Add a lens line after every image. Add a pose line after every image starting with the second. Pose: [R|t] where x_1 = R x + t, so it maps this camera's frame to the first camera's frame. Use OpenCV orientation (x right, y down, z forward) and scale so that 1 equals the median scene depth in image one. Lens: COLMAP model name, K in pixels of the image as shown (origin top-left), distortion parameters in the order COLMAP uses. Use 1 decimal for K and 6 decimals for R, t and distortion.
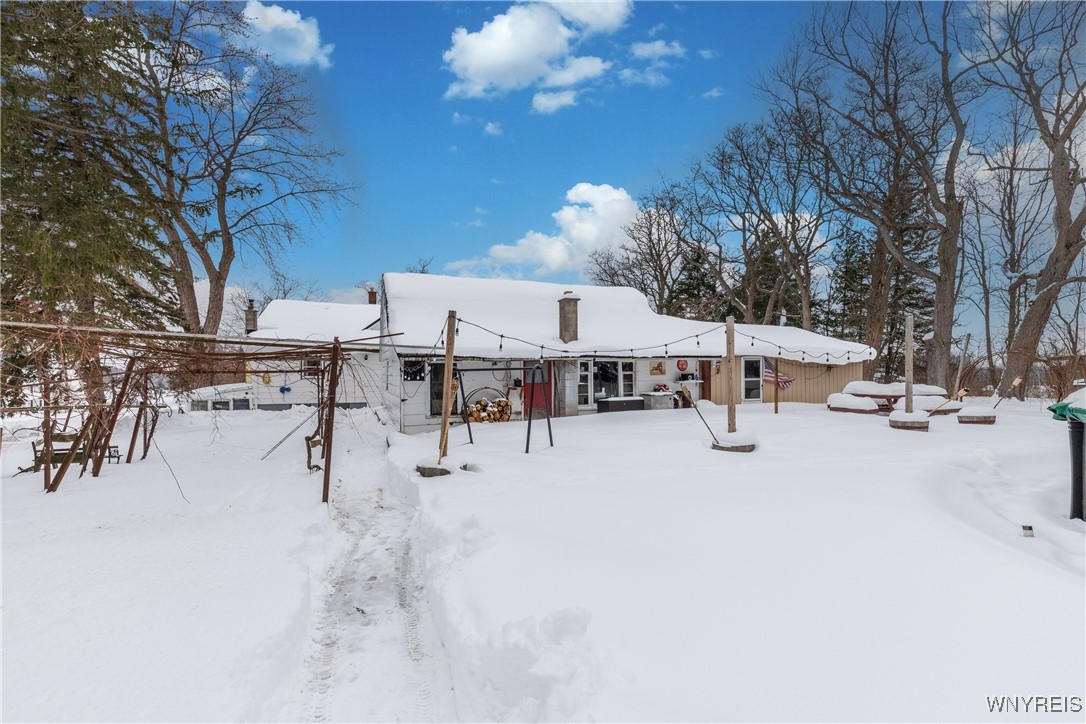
lens RADIAL K [[510.2, 0, 535.6], [0, 510.2, 367.7], [0, 0, 1]] dist [-0.036549, -0.000975]
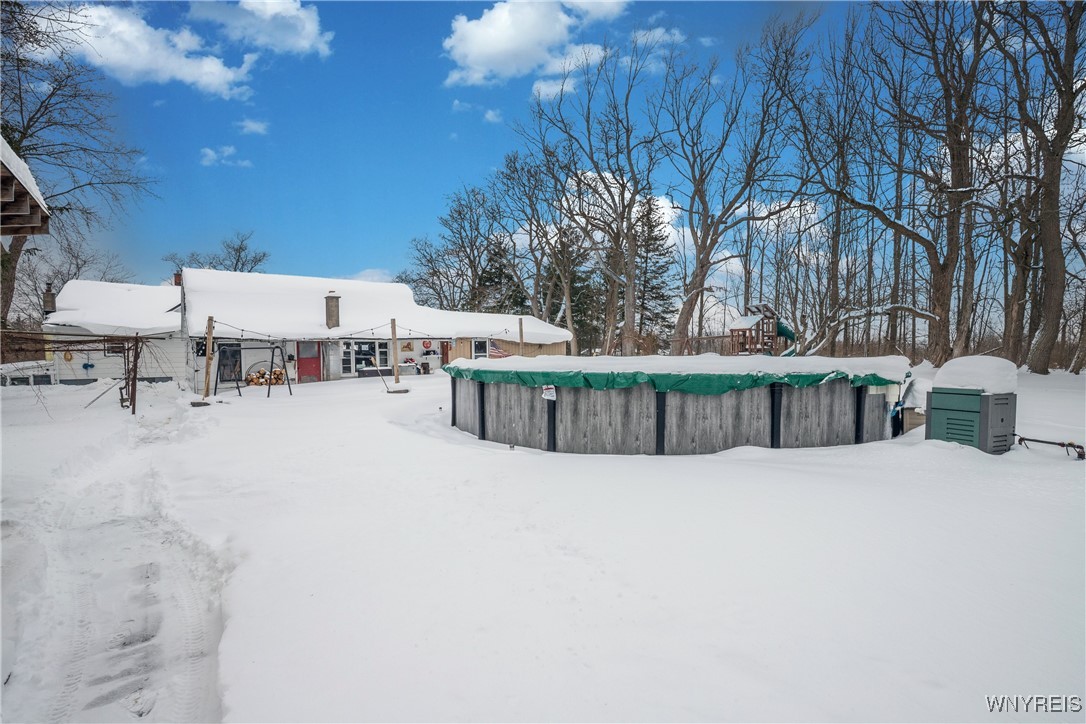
lens RADIAL K [[510.2, 0, 547.3], [0, 510.2, 360.7], [0, 0, 1]] dist [-0.036549, -0.000975]
pose [[0.952876, -0.008548, 0.303239, 0.186505], [-0.000900, 0.999519, 0.031003, -0.004068], [-0.303358, -0.029815, 0.952410, -0.457547]]
